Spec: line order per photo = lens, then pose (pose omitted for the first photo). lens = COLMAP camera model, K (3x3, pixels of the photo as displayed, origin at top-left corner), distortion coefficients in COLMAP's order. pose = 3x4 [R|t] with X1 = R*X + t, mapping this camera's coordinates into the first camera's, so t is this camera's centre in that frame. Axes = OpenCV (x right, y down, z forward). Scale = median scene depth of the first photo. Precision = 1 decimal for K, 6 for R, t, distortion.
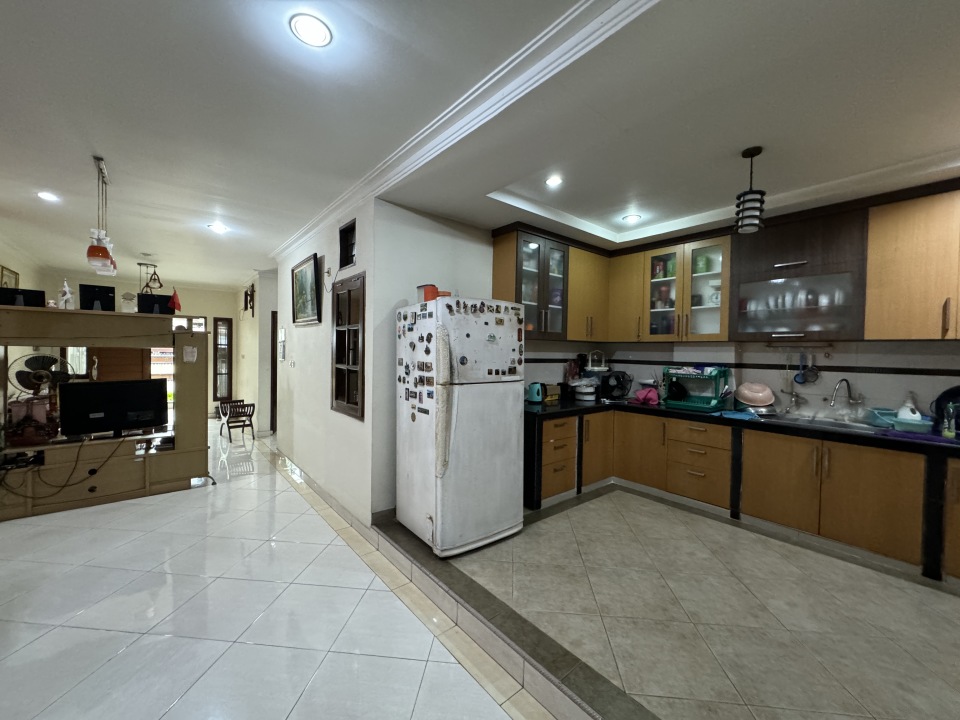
lens RADIAL K [[382.5, 0, 479.8], [0, 382.5, 359.0], [0, 0, 1]] dist [-0.004074, 0.001058]
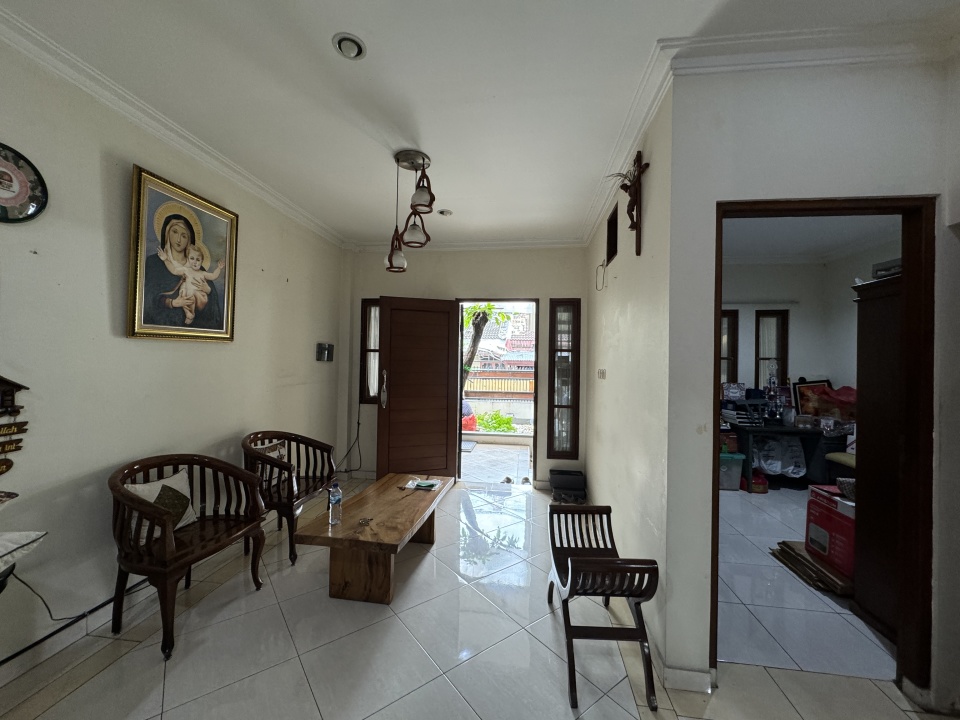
lens RADIAL K [[382.5, 0, 481.6], [0, 382.5, 358.1], [0, 0, 1]] dist [-0.004074, 0.001058]
pose [[0.682257, -0.010953, -0.731030, -0.123299], [-0.020186, 0.999224, -0.033811, -0.002133], [0.730834, 0.037824, 0.681507, 0.188331]]
